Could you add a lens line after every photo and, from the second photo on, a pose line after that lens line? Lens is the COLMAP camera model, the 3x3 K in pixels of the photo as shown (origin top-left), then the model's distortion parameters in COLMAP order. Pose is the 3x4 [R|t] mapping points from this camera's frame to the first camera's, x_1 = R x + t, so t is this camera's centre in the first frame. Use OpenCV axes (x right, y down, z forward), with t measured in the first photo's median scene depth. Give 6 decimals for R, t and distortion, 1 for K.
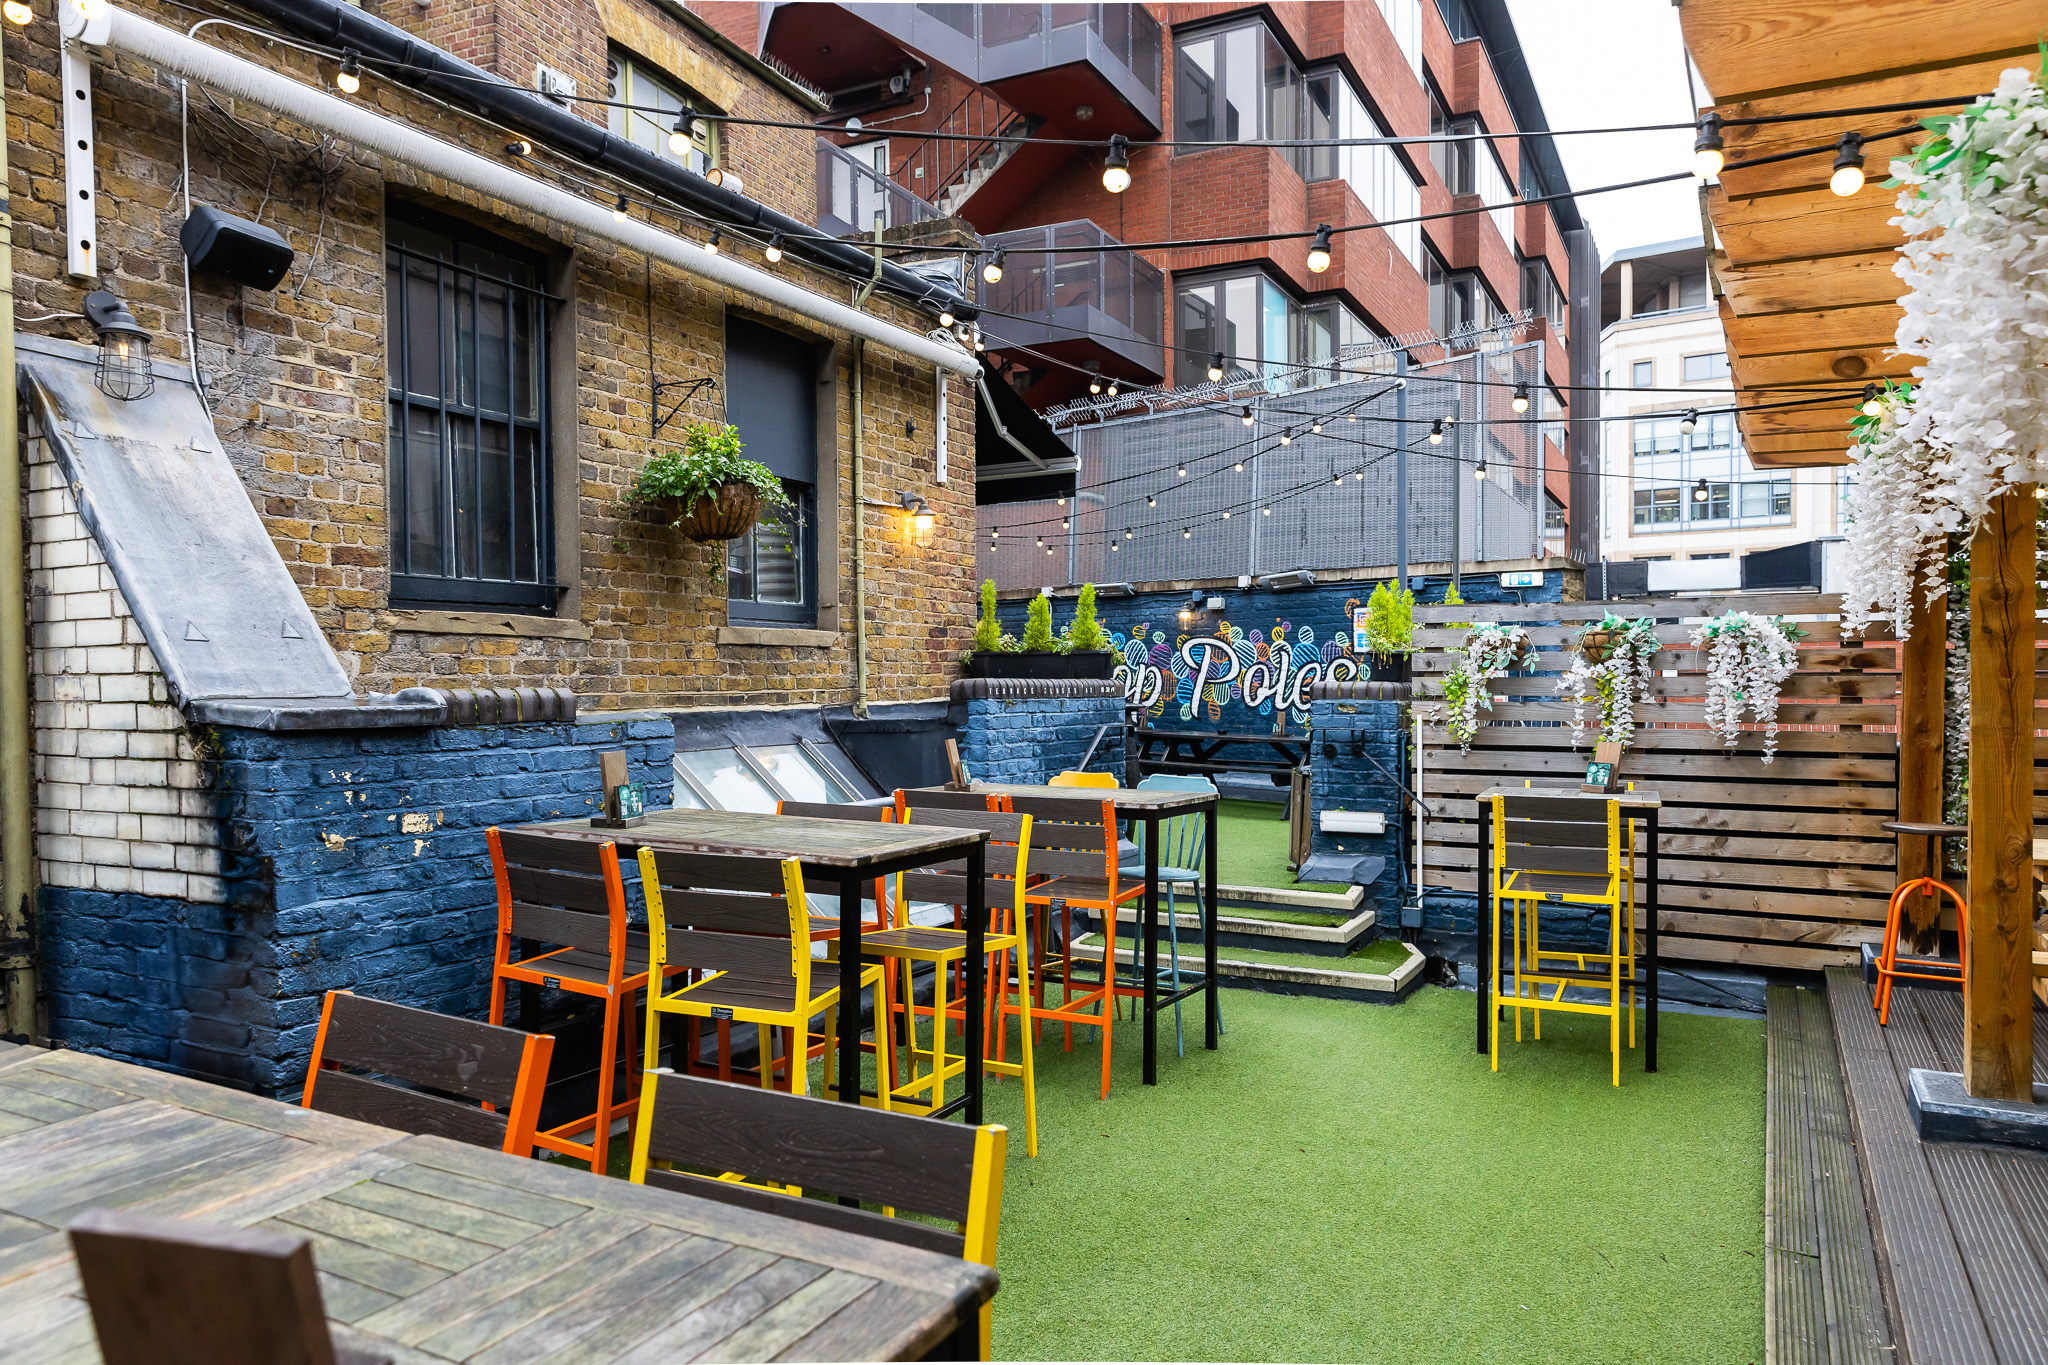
lens RADIAL K [[1397.0, 0, 1021.7], [0, 1397.0, 692.7], [0, 0, 1]] dist [0.009492, -0.001098]
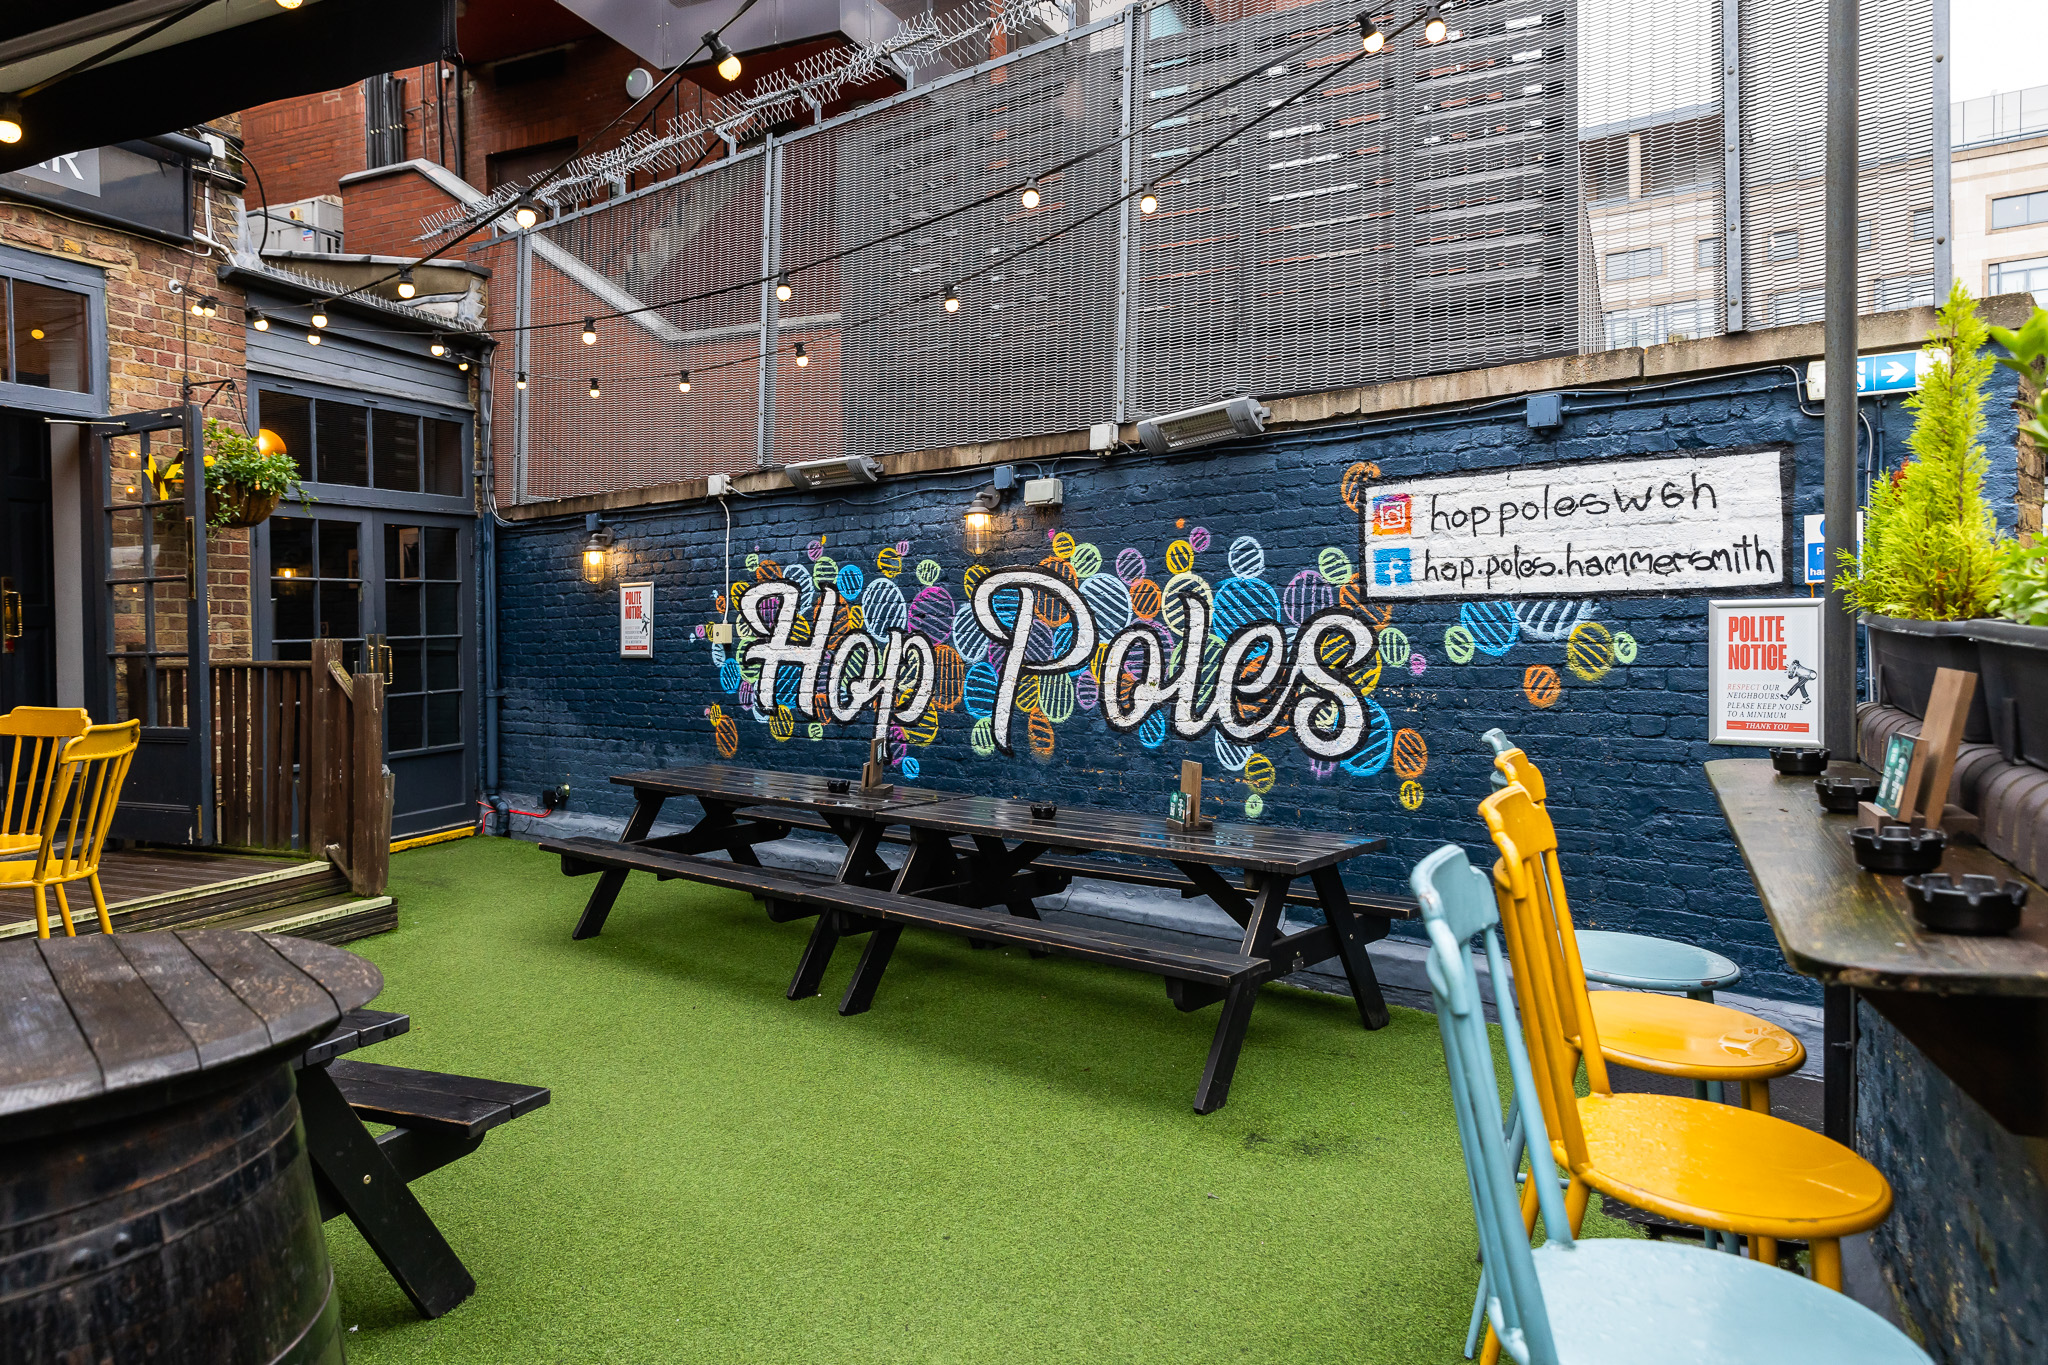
lens RADIAL K [[1397.0, 0, 1023.9], [0, 1397.0, 670.7], [0, 0, 1]] dist [0.009492, -0.001098]
pose [[0.998964, -0.008260, 0.044745, 0.115010], [0.007923, 0.999939, 0.007701, -0.011153], [-0.044806, -0.007338, 0.998969, 0.570188]]
